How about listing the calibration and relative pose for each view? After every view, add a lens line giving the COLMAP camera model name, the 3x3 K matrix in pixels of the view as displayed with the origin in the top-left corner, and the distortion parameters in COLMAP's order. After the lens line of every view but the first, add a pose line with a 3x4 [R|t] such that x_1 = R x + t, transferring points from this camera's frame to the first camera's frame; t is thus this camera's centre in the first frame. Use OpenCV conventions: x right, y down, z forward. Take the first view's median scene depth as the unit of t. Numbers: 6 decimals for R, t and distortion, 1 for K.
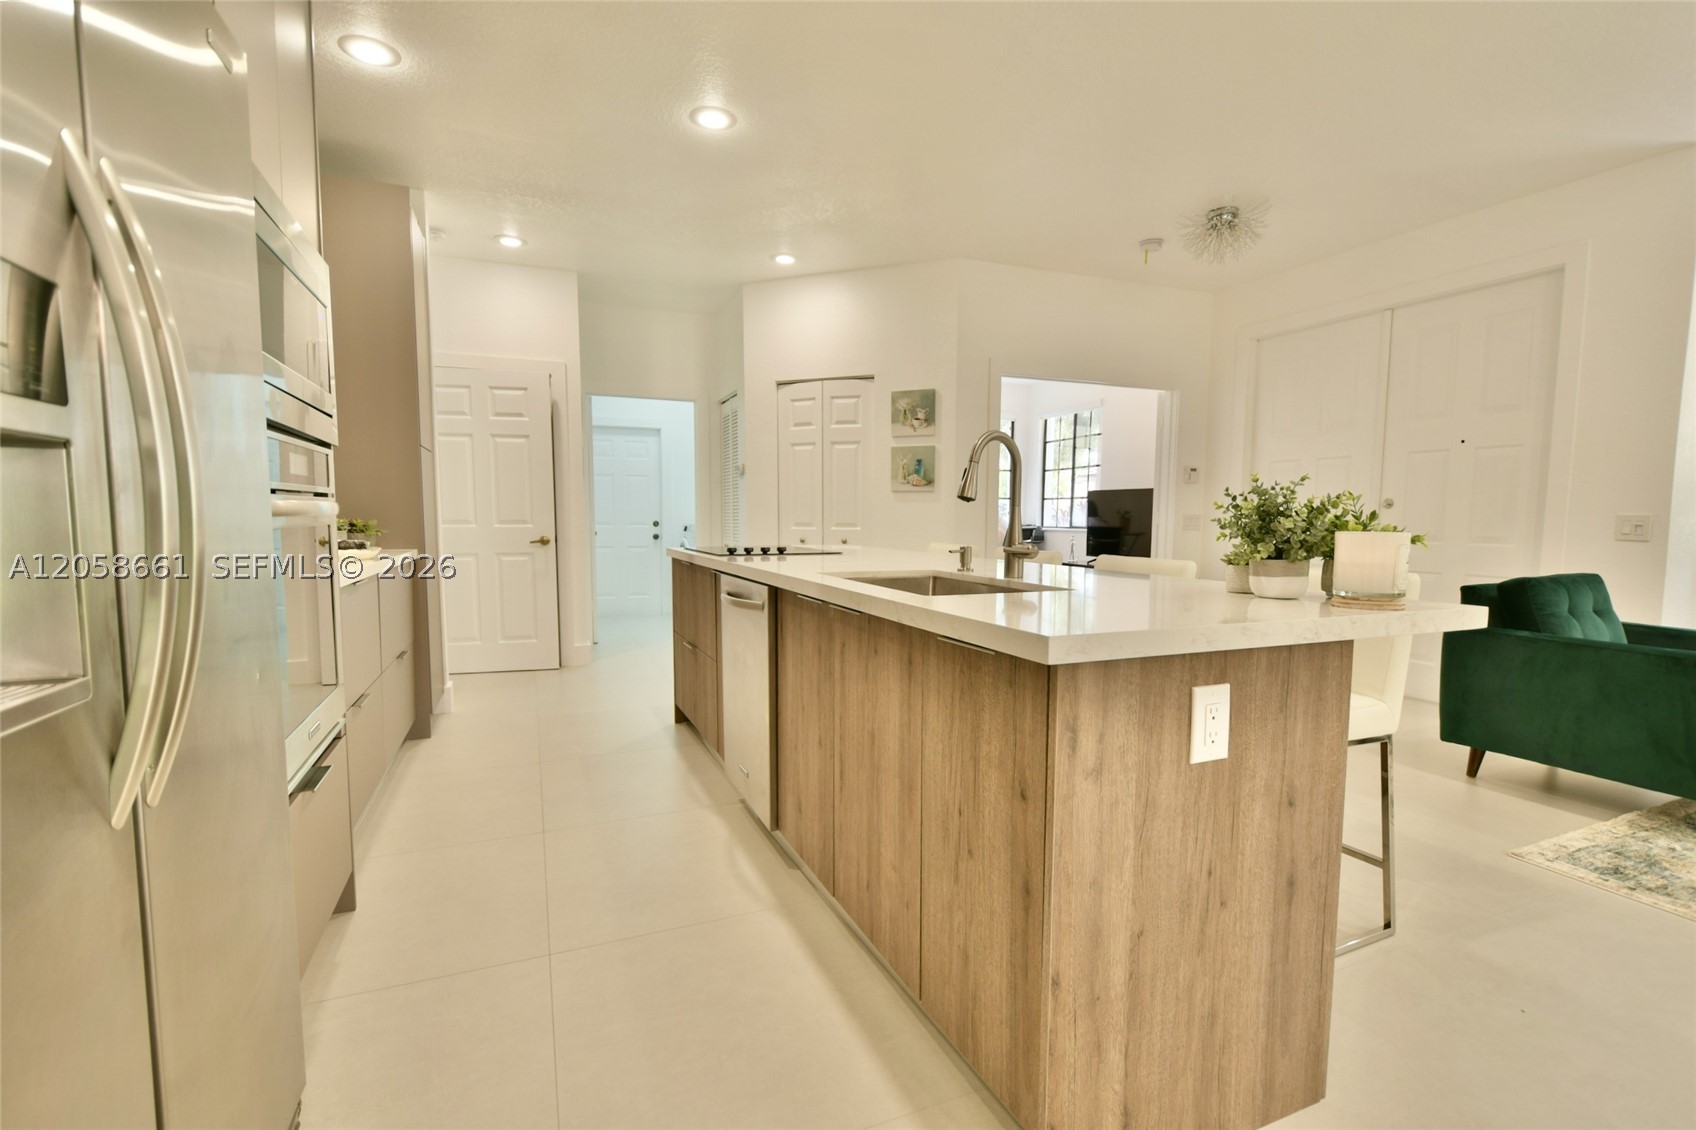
lens RADIAL K [[765.6, 0, 859.3], [0, 765.6, 582.0], [0, 0, 1]] dist [0.001598, -0.000148]
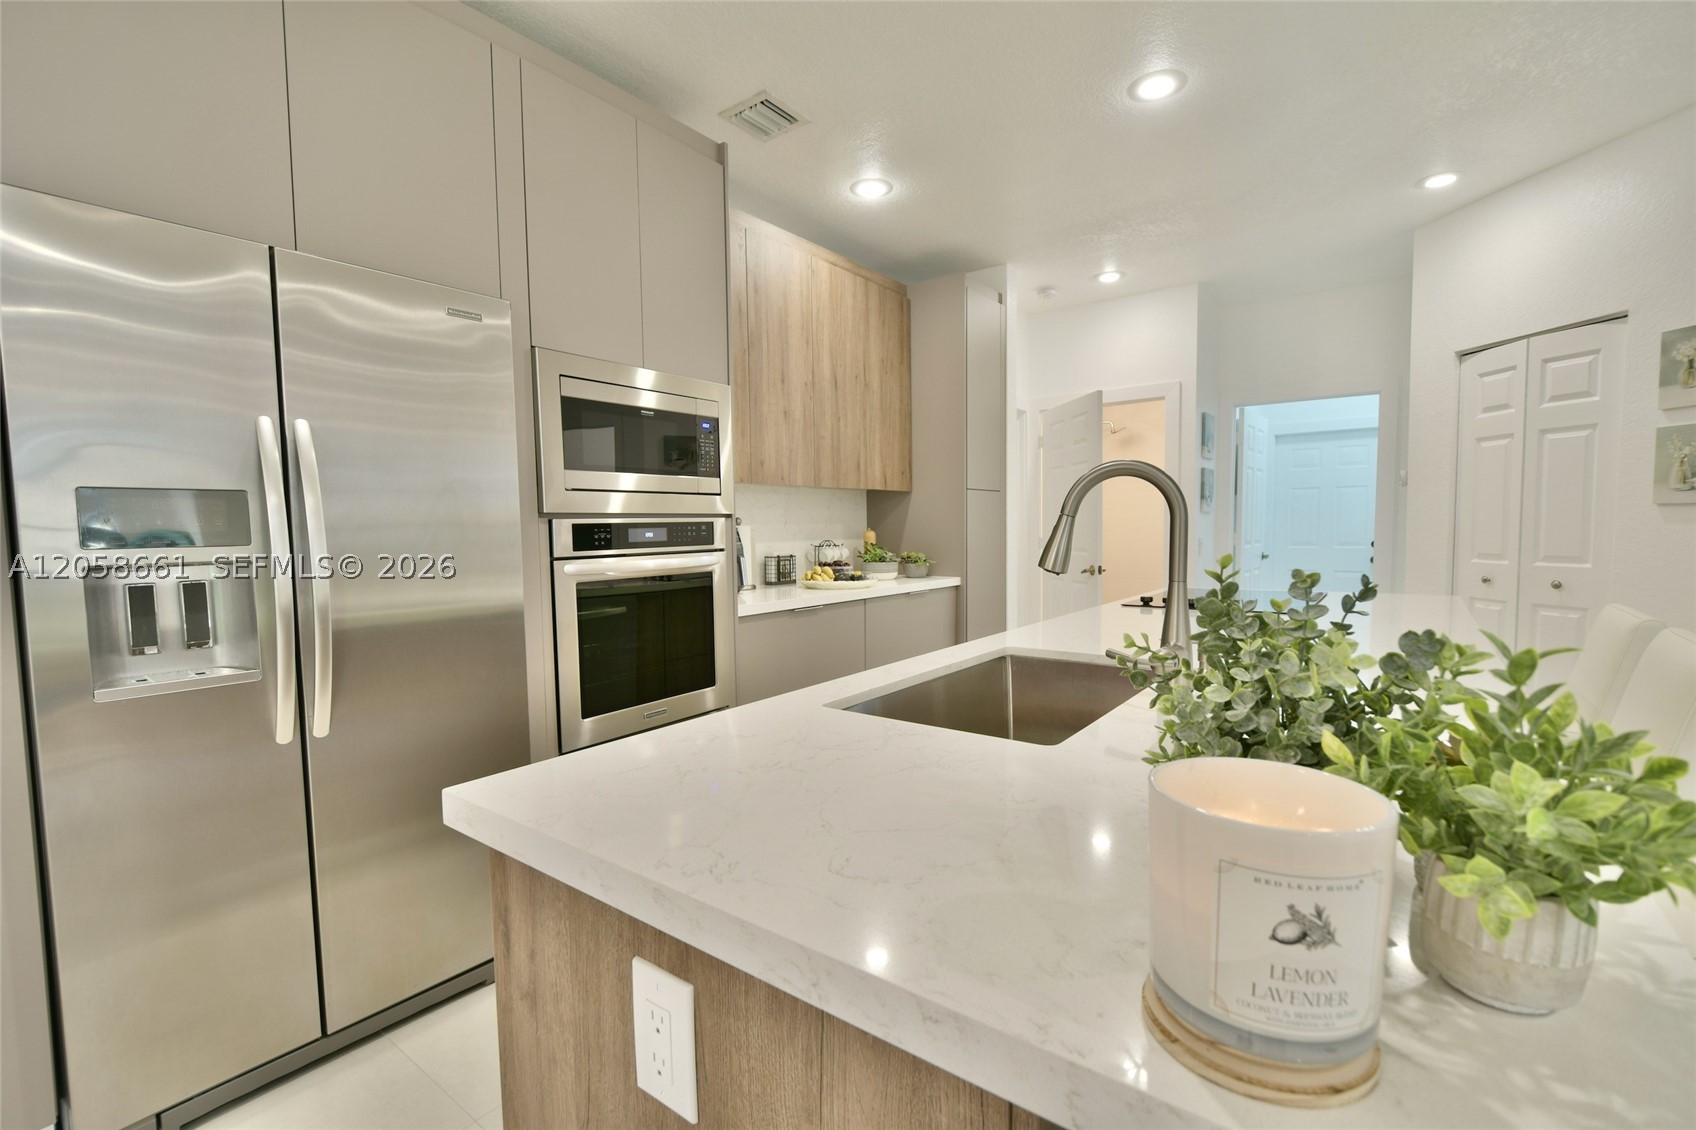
lens RADIAL K [[744.3, 0, 855.7], [0, 744.3, 579.6], [0, 0, 1]] dist [0.002843, -0.004854]
pose [[0.492670, 0.052373, -0.868639, 0.237108], [-0.059265, 0.997889, 0.026553, -0.041512], [0.868196, 0.038398, 0.494733, 0.203247]]
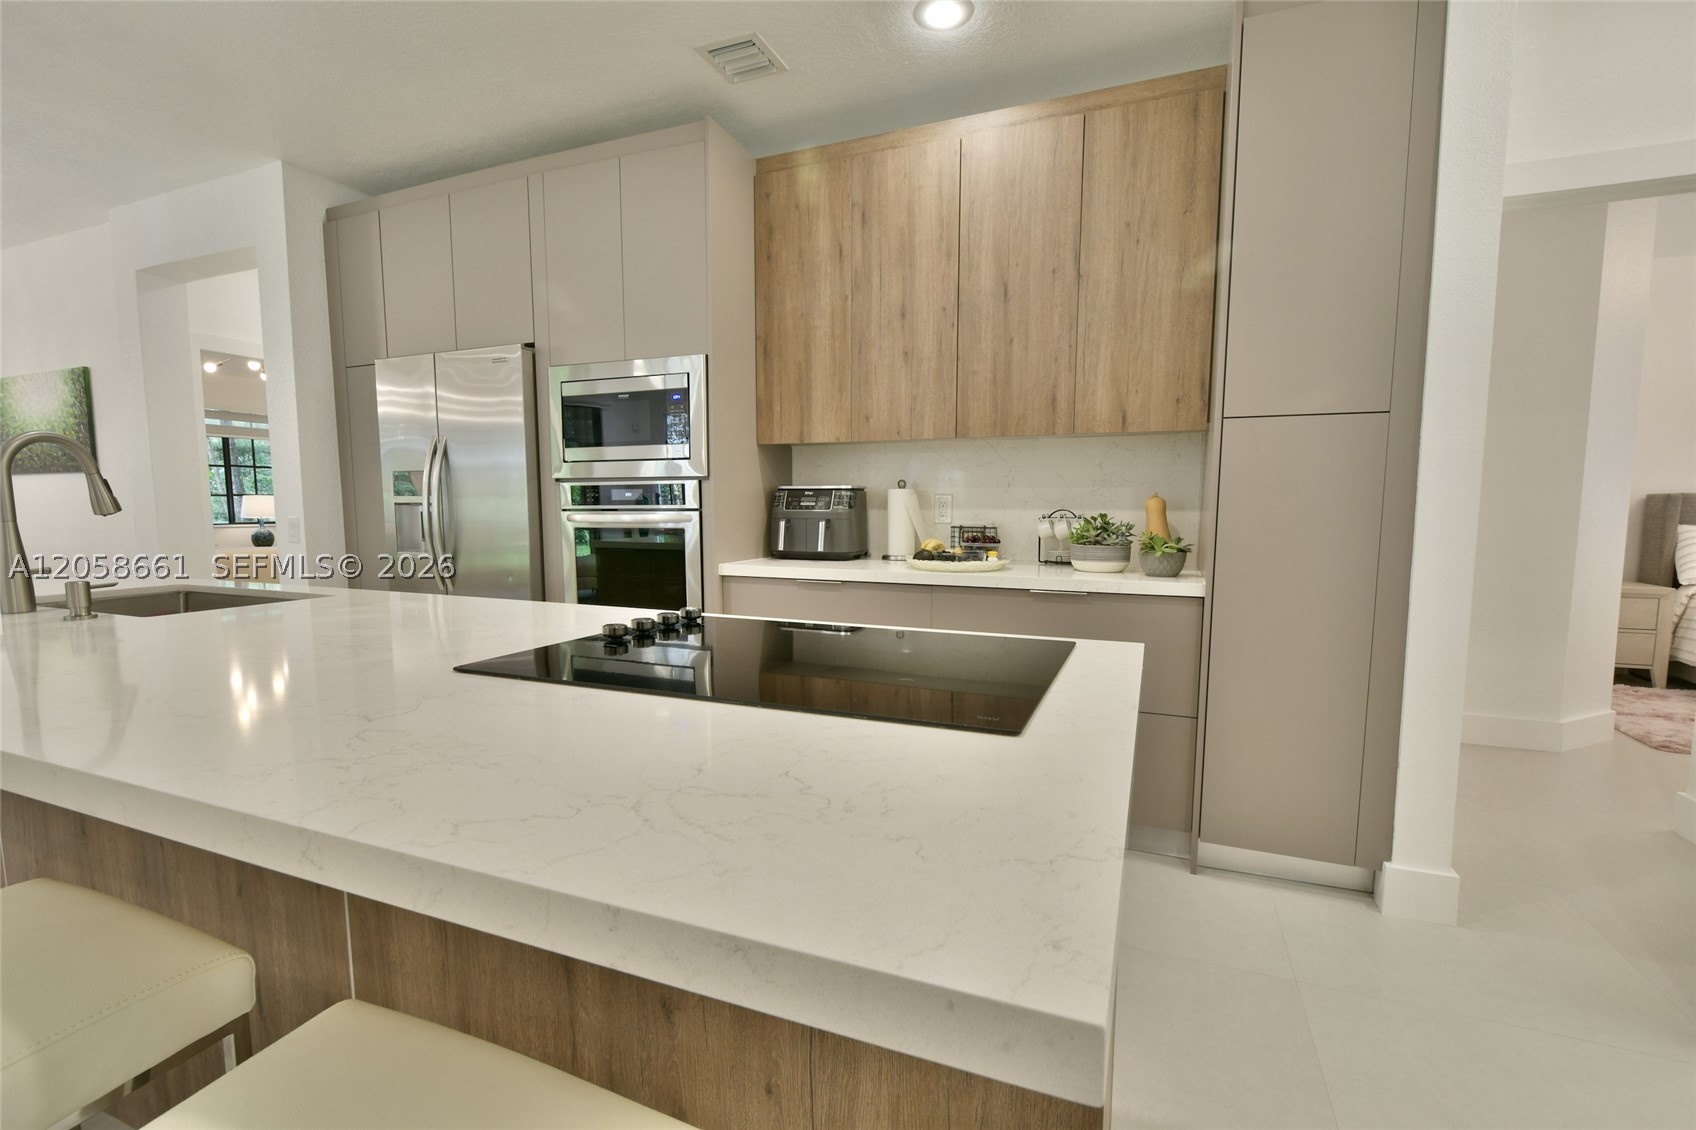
lens RADIAL K [[744.3, 0, 855.7], [0, 744.3, 579.6], [0, 0, 1]] dist [0.002843, -0.004854]
pose [[-0.719187, 0.064982, -0.691771, 0.046776], [-0.063792, 0.985237, 0.158869, -0.087472], [0.691882, 0.158386, -0.704424, 0.857194]]
